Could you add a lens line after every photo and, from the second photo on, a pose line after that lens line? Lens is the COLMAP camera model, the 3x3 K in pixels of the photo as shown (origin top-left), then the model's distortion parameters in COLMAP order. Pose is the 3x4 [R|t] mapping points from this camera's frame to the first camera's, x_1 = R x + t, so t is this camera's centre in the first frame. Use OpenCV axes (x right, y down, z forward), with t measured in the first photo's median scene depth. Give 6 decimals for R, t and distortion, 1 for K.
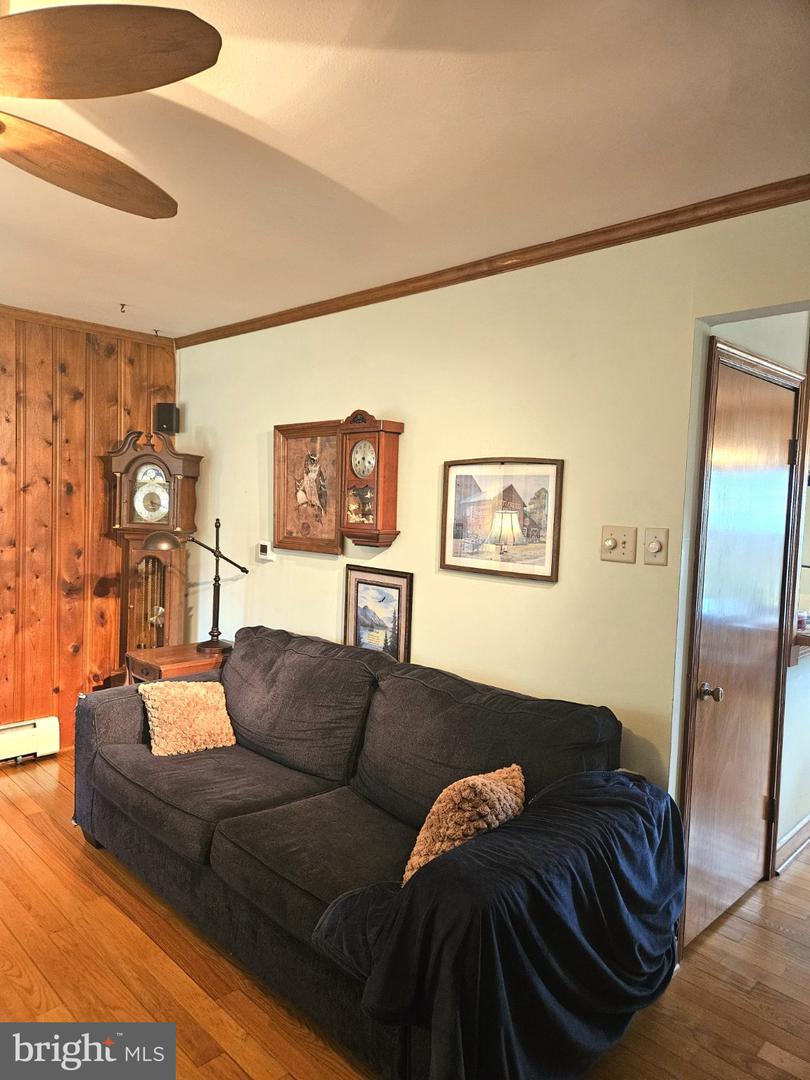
lens RADIAL K [[723.3, 0, 404.8], [0, 723.3, 540.2], [0, 0, 1]] dist [0.061112, -0.046697]
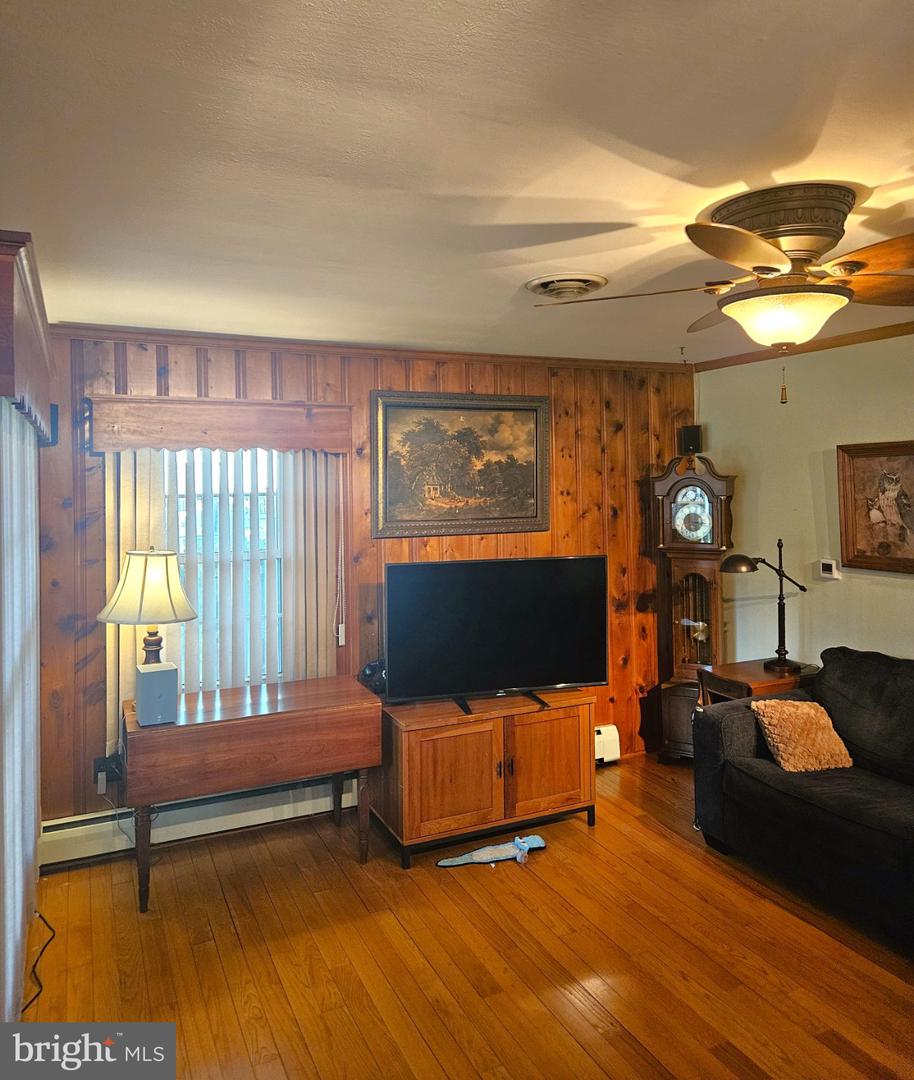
lens RADIAL K [[821.3, 0, 452.6], [0, 821.3, 467.6], [0, 0, 1]] dist [0.037258, -0.005624]
pose [[0.933800, -0.056885, -0.353245, -0.249999], [0.030769, 0.996390, -0.079119, -0.047988], [0.356470, 0.063013, 0.932179, -0.242143]]
